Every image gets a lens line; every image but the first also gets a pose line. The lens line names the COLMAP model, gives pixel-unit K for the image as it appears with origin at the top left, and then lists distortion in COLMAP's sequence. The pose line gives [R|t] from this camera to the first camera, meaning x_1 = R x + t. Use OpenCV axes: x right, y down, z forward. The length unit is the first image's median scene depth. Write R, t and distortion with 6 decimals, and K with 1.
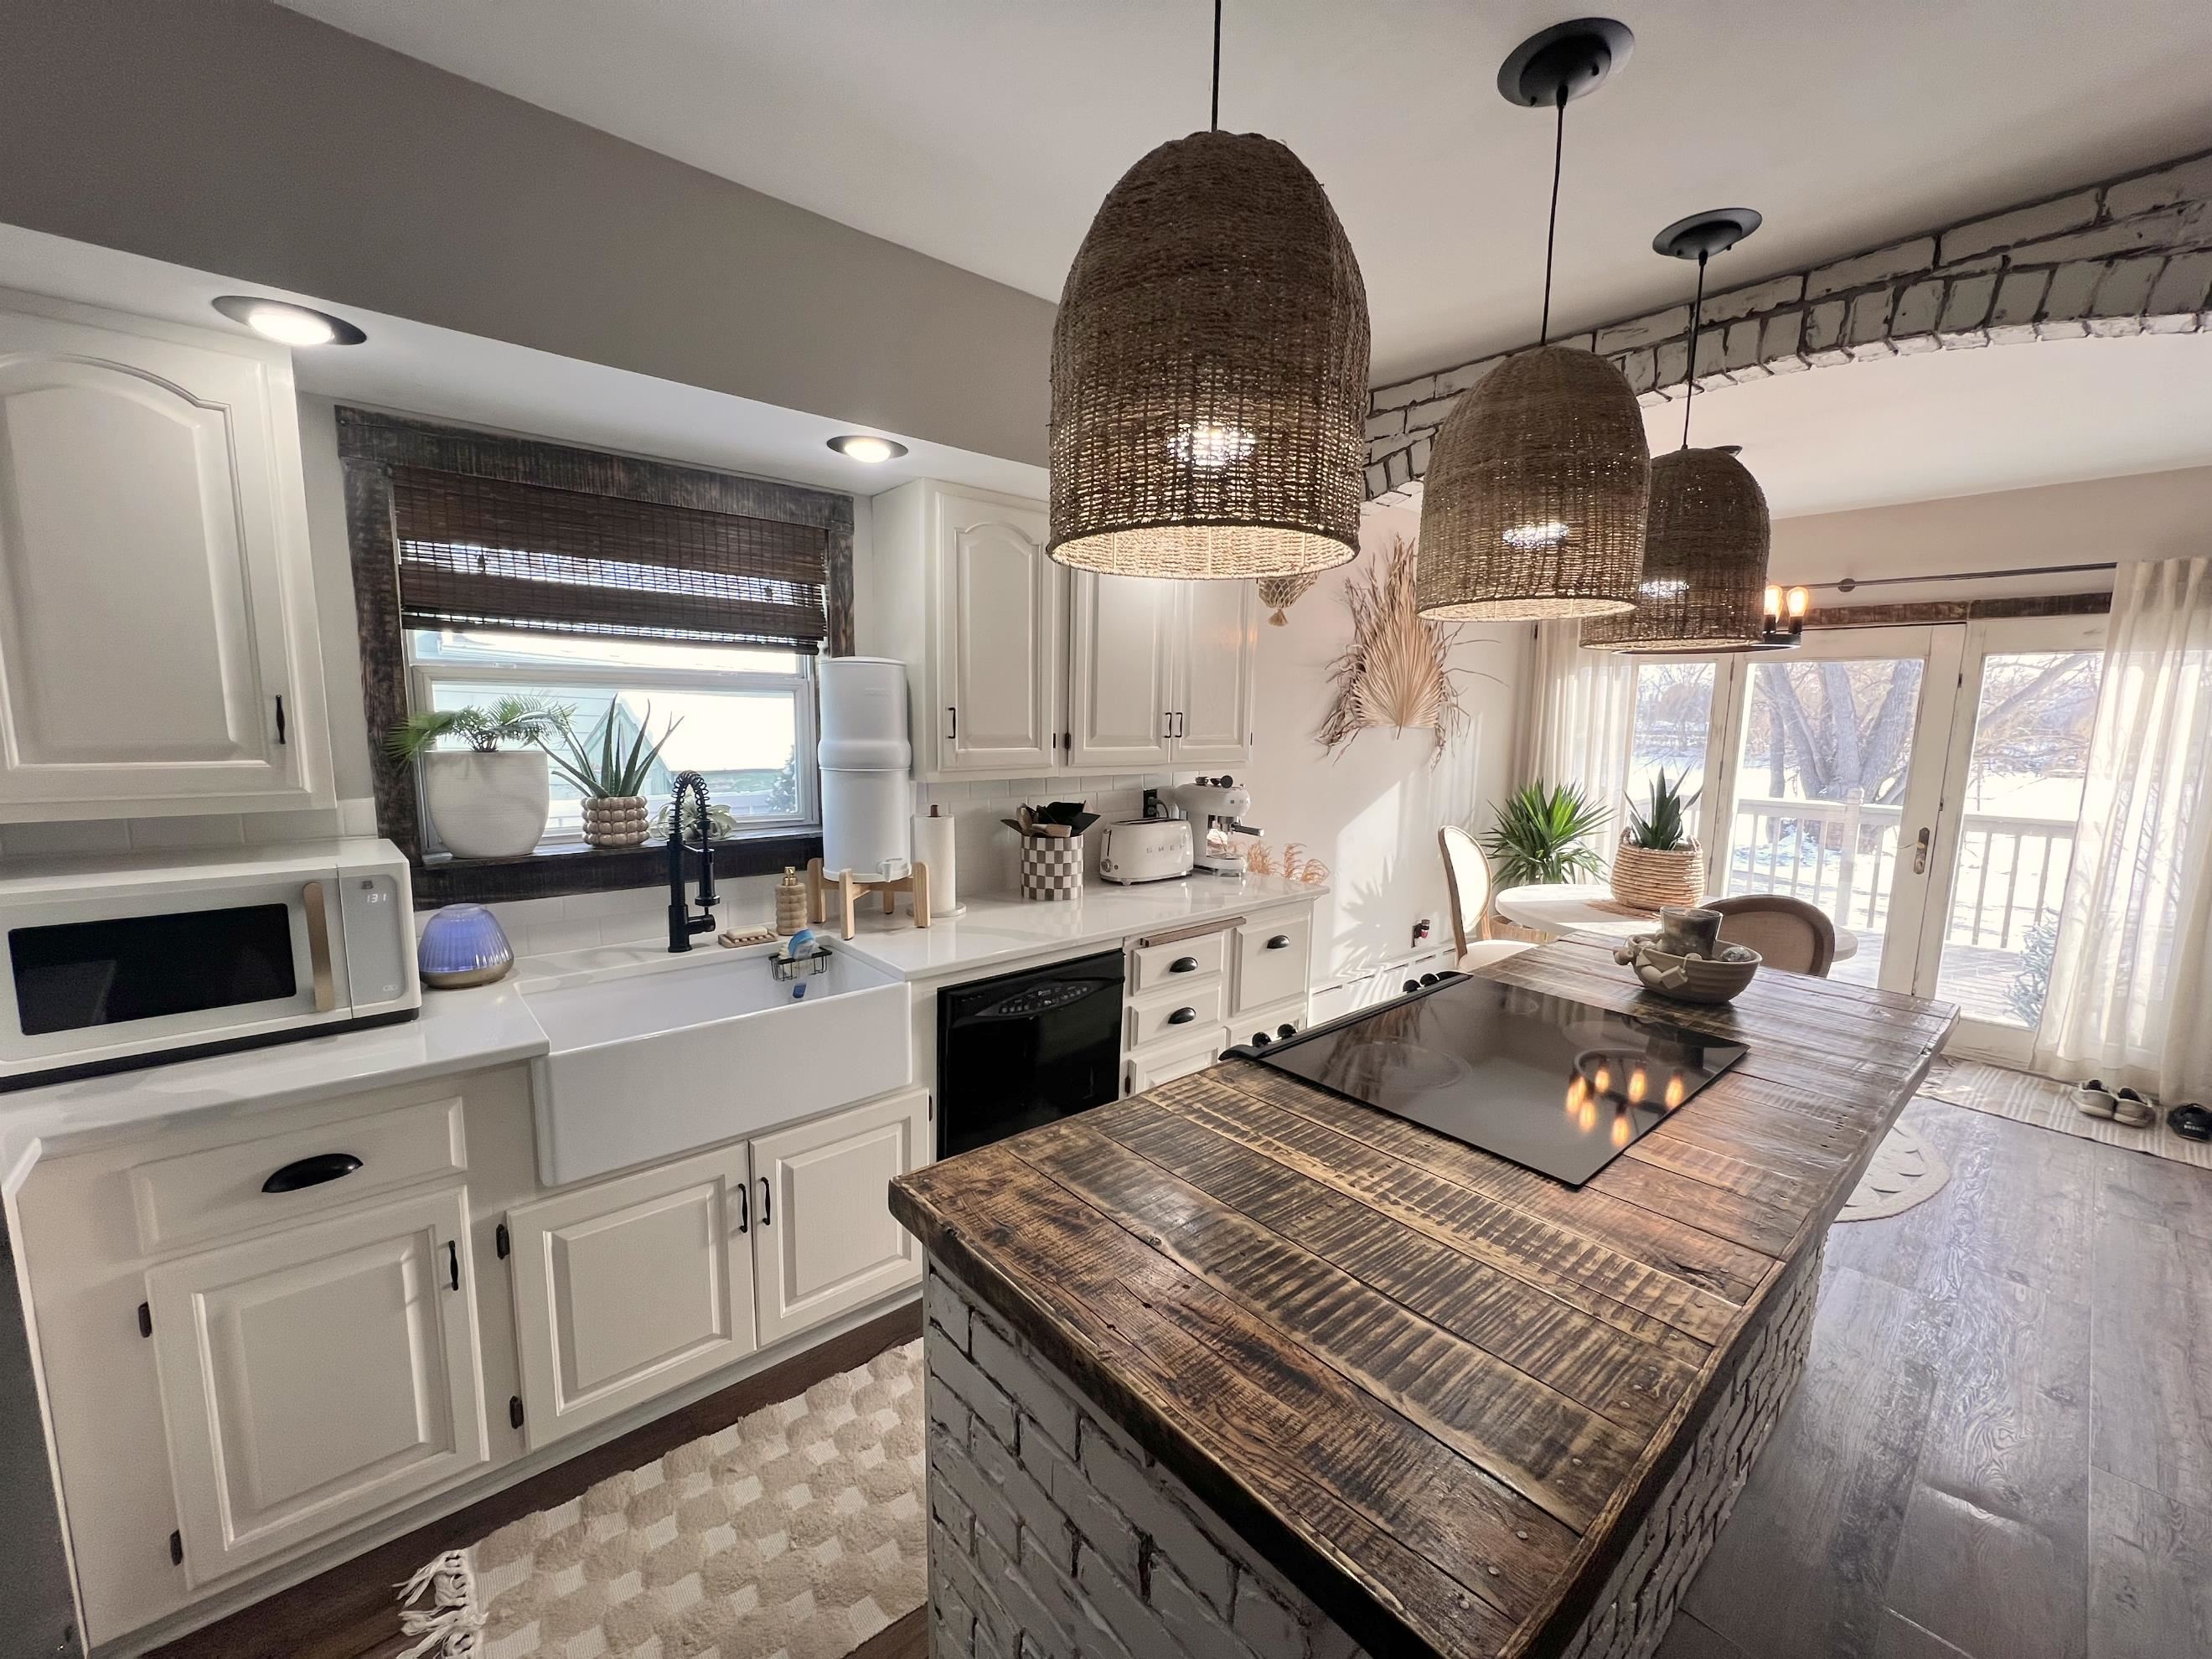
lens RADIAL K [[883.1, 0, 1098.3], [0, 883.1, 834.8], [0, 0, 1]] dist [0.000495, 0.000014]
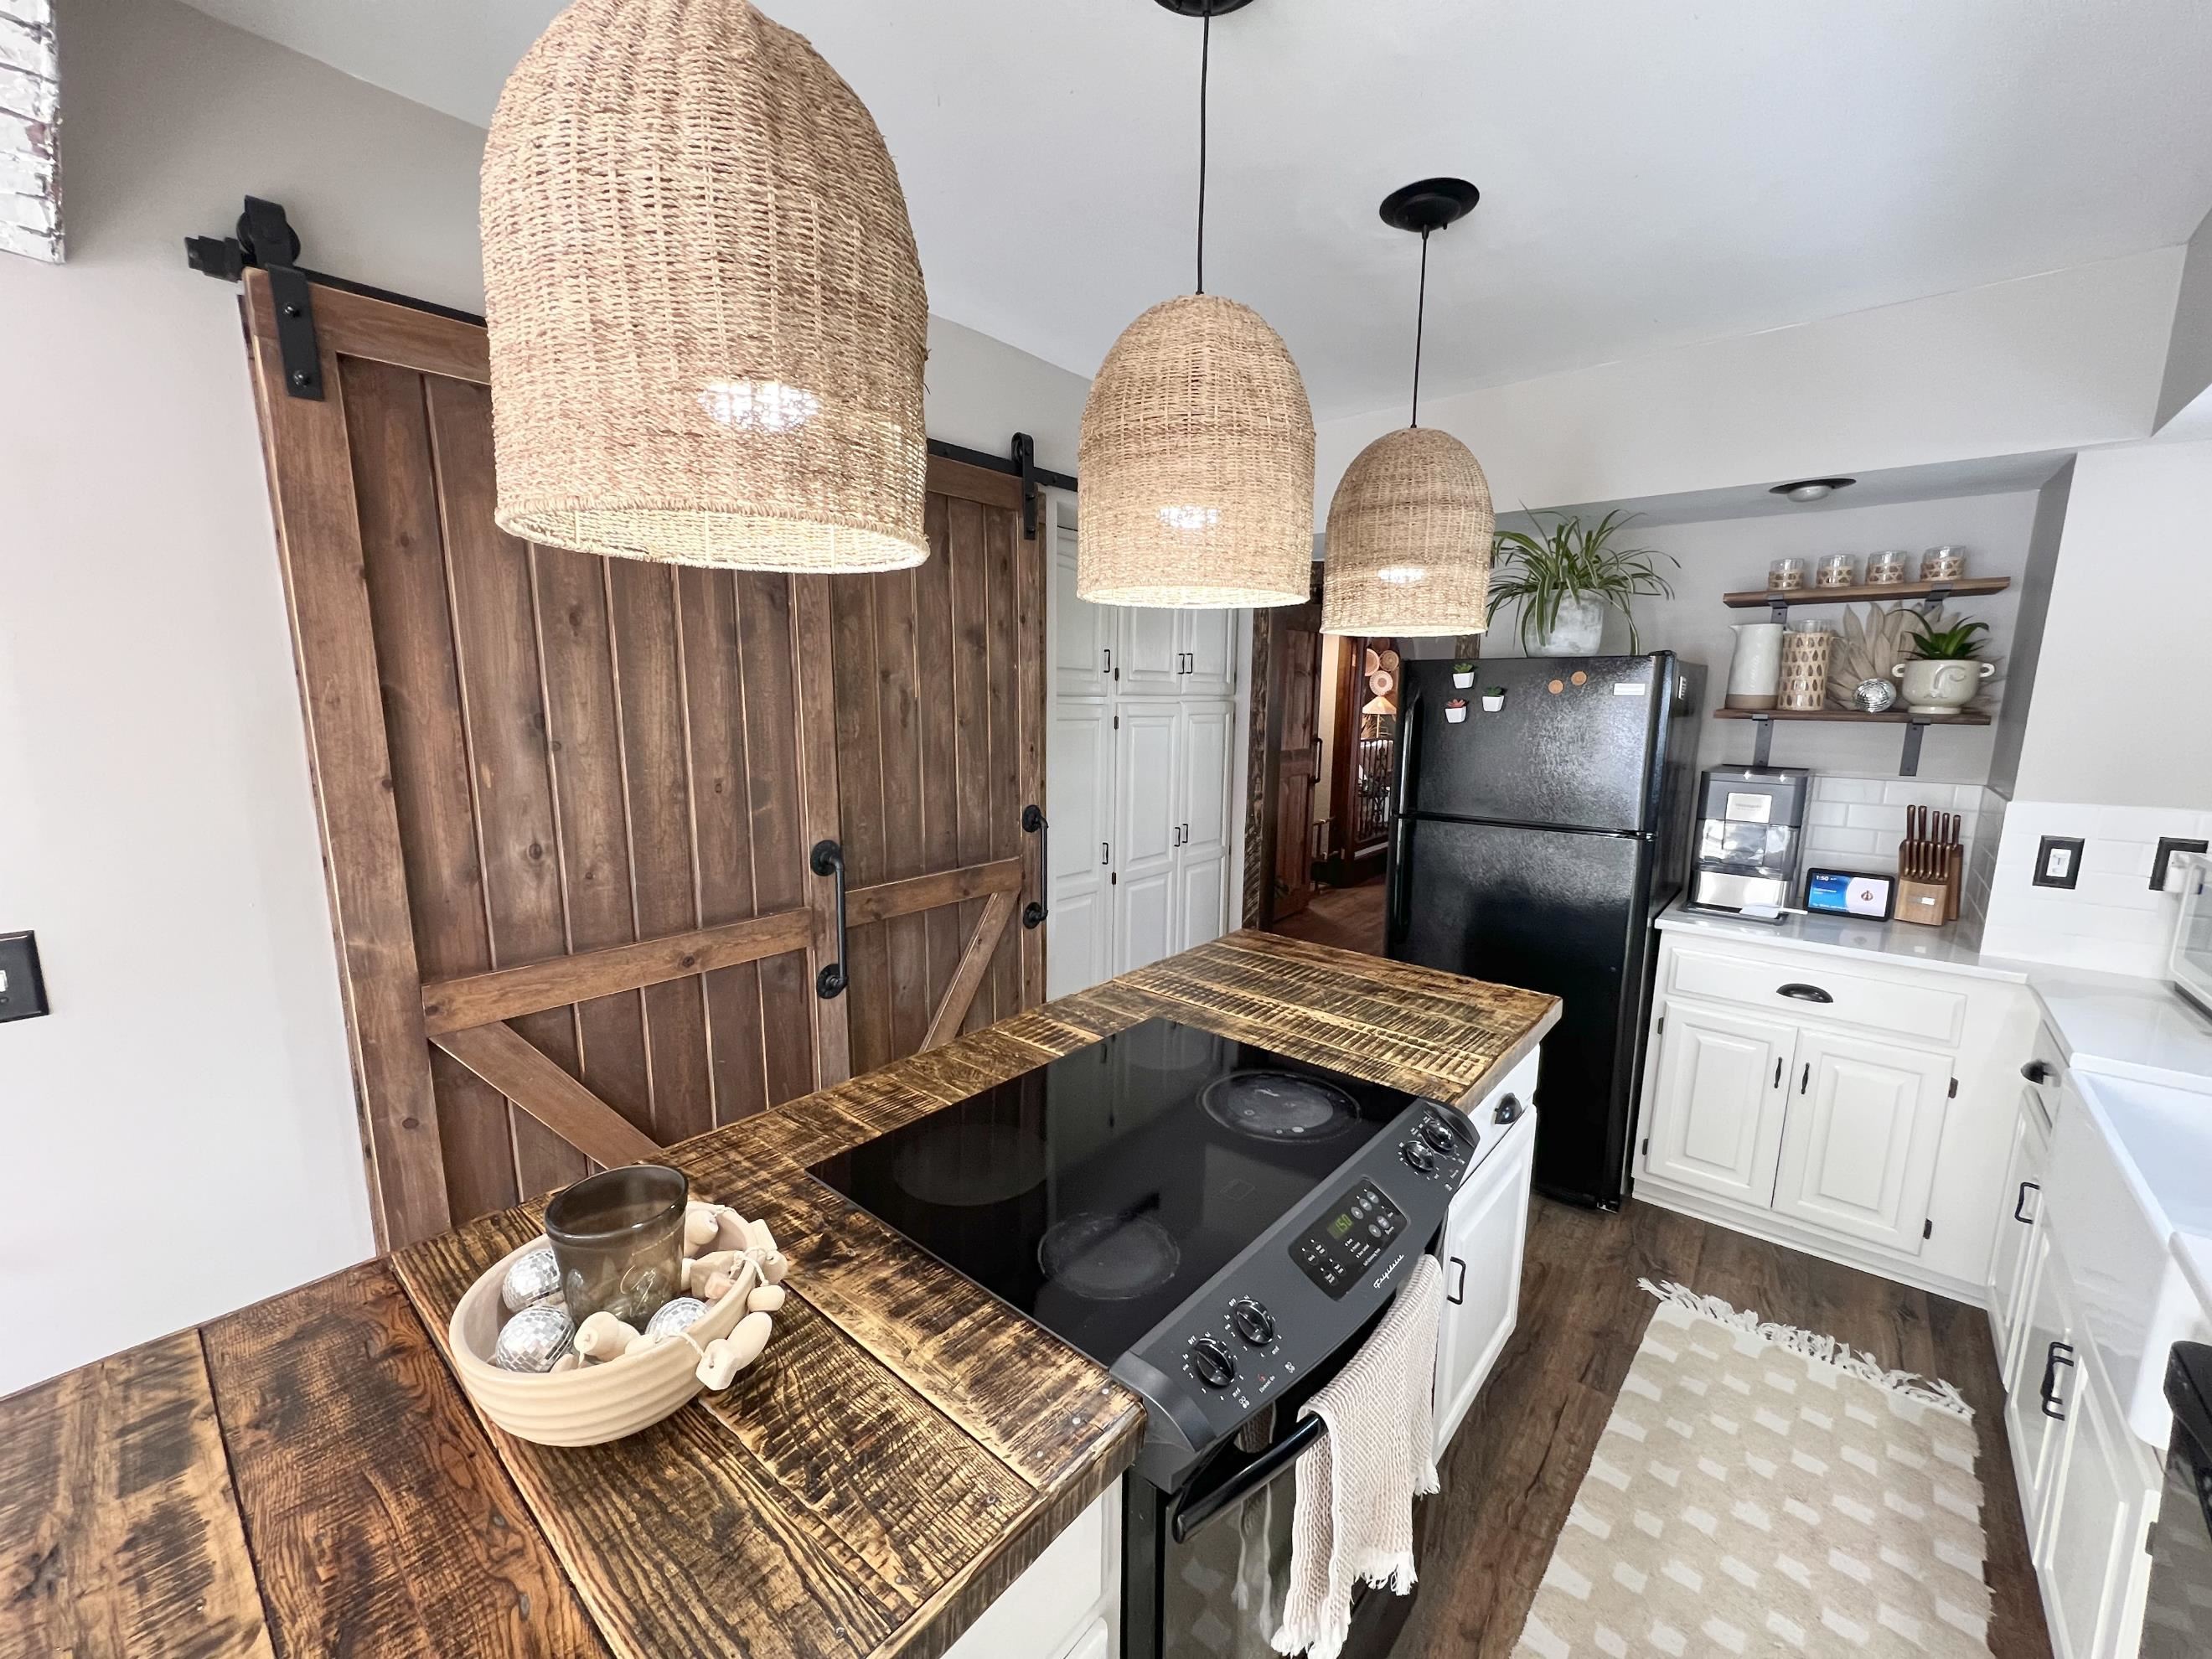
lens RADIAL K [[883.1, 0, 1099.1], [0, 883.1, 837.5], [0, 0, 1]] dist [0.000495, 0.000014]
pose [[-0.987085, 0.001941, -0.160183, 1.649775], [-0.045926, 0.954525, 0.294572, -0.644230], [0.153471, 0.298125, -0.942108, 4.354828]]
